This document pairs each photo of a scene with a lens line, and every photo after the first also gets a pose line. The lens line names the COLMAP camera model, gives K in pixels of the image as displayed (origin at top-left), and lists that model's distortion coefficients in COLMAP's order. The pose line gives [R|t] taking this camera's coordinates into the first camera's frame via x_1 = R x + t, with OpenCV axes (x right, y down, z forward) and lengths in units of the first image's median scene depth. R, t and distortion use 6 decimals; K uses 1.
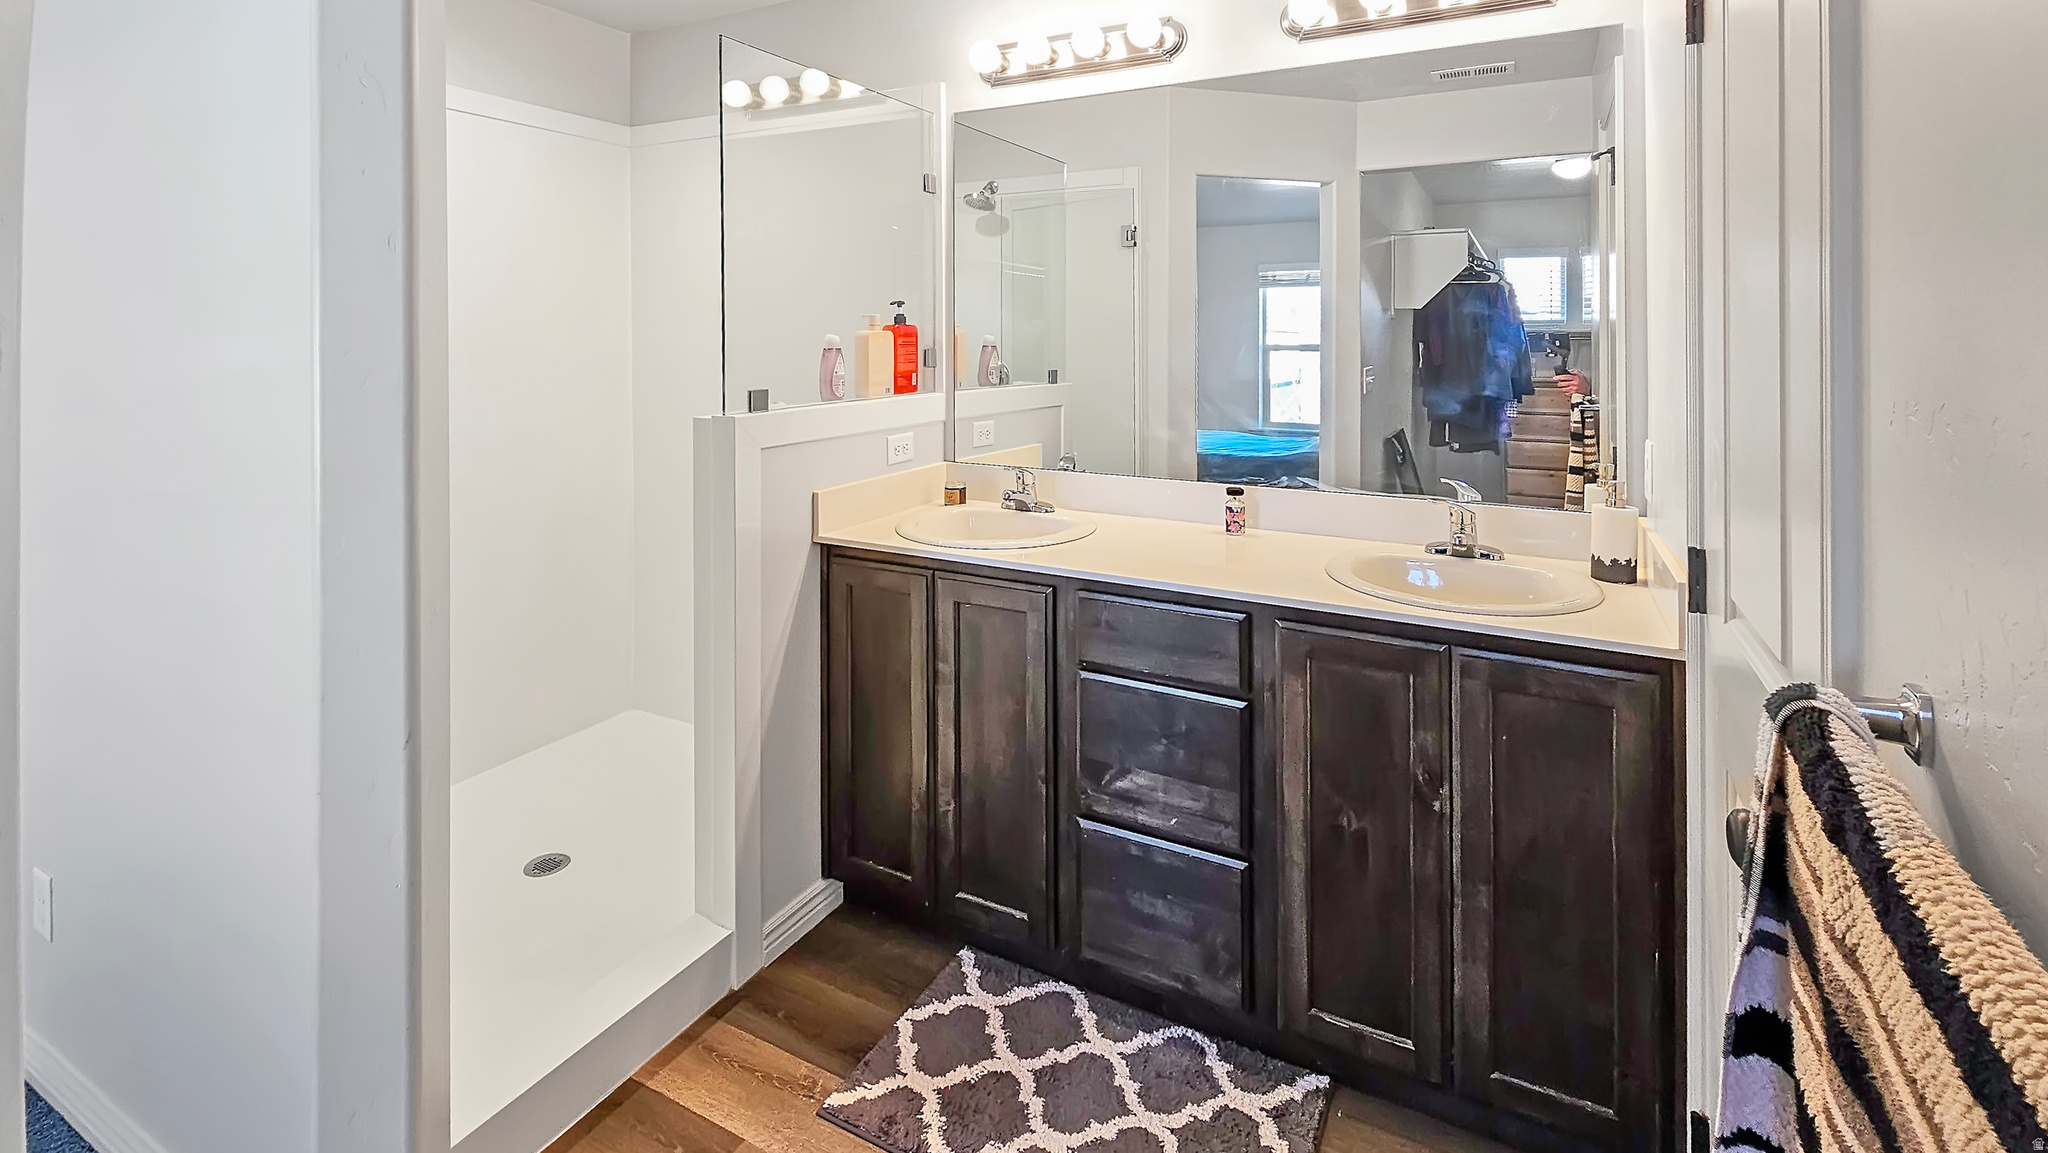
lens RADIAL K [[915.1, 0, 1040.1], [0, 915.1, 593.7], [0, 0, 1]] dist [0.008292, -0.006695]
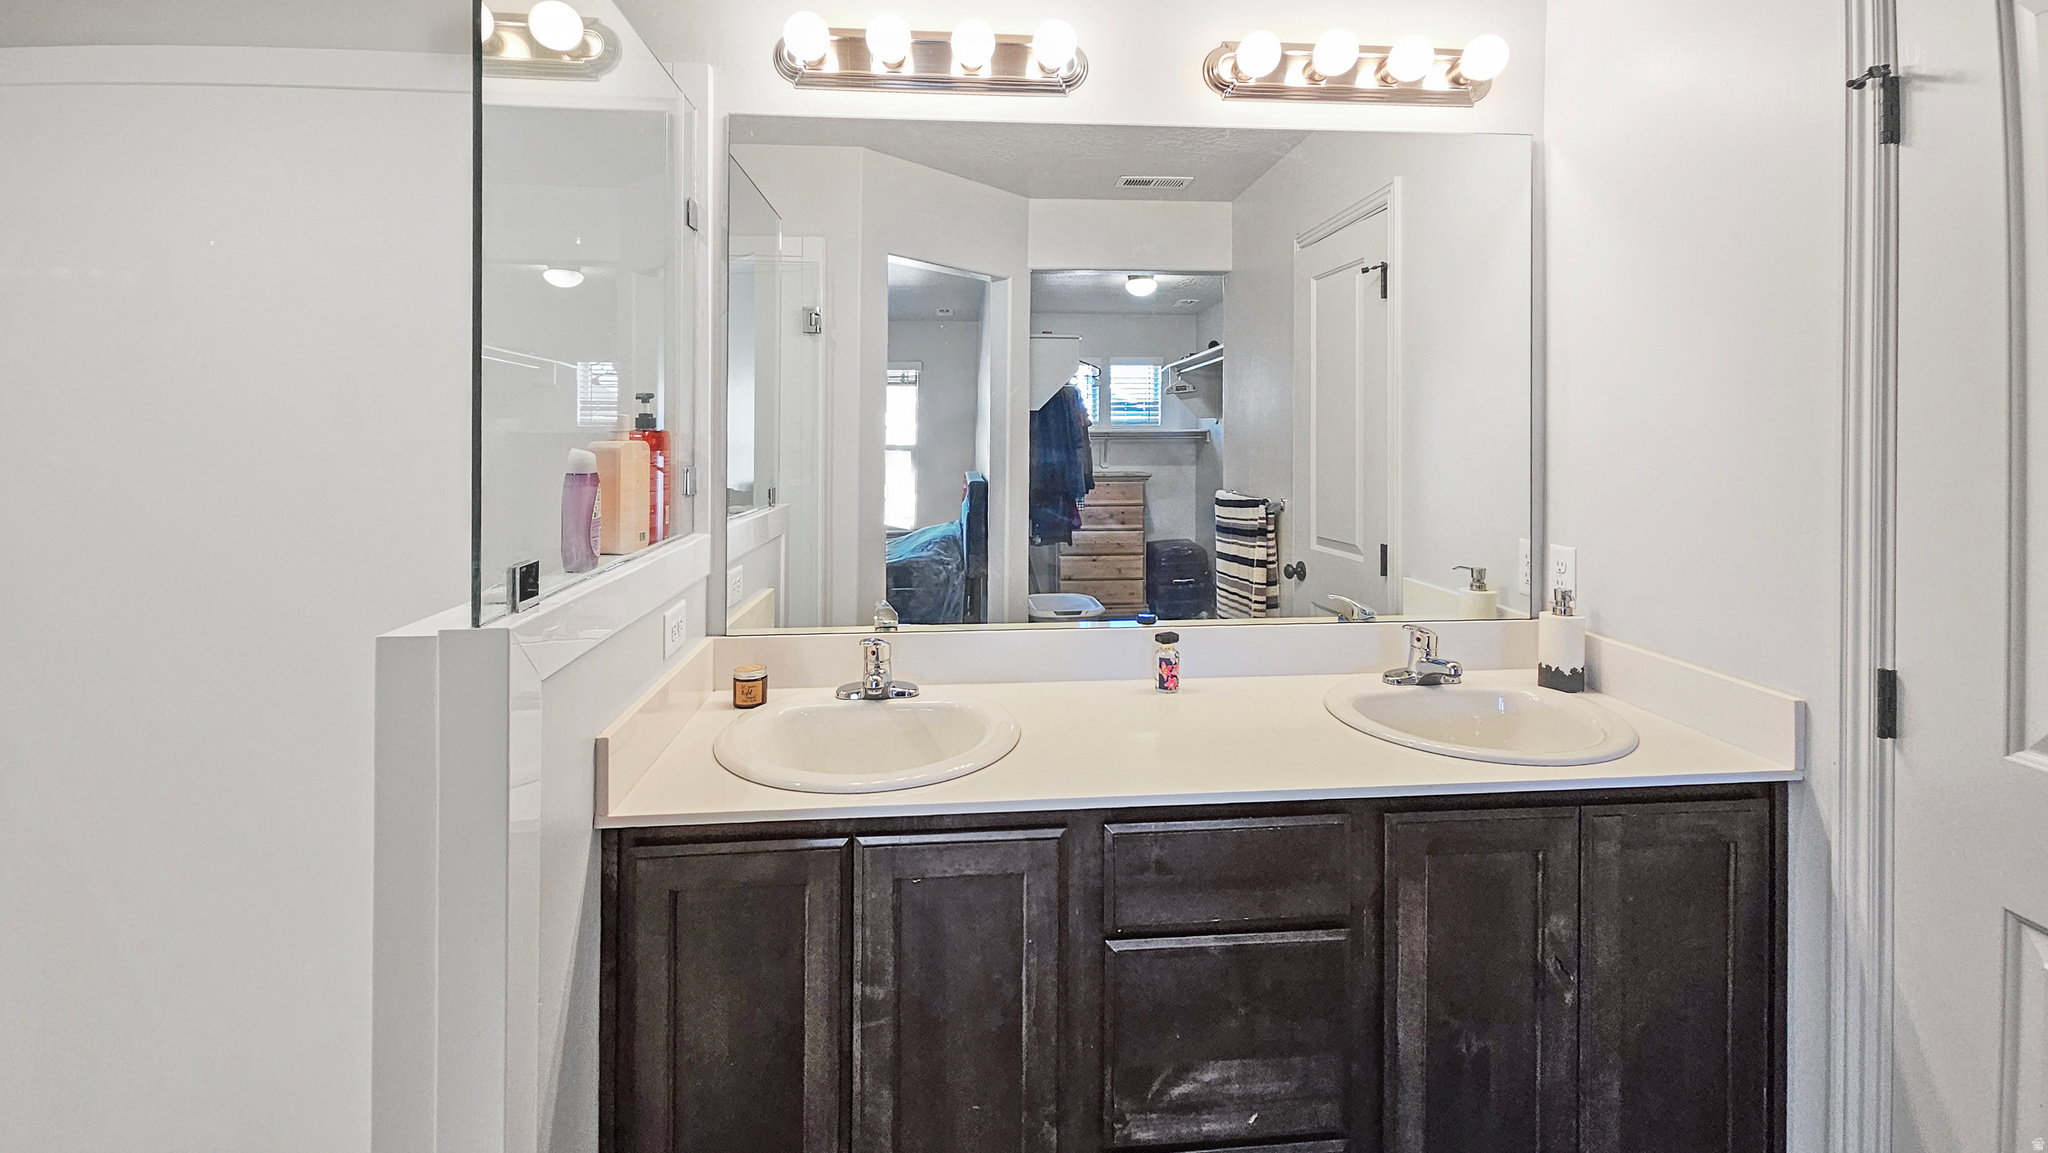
lens RADIAL K [[915.1, 0, 1040.1], [0, 915.1, 593.7], [0, 0, 1]] dist [0.008292, -0.006695]
pose [[0.841016, -0.096779, 0.532284, -0.322911], [0.149891, 0.987037, -0.057368, -0.131926], [-0.519831, 0.128032, 0.844620, 0.423480]]
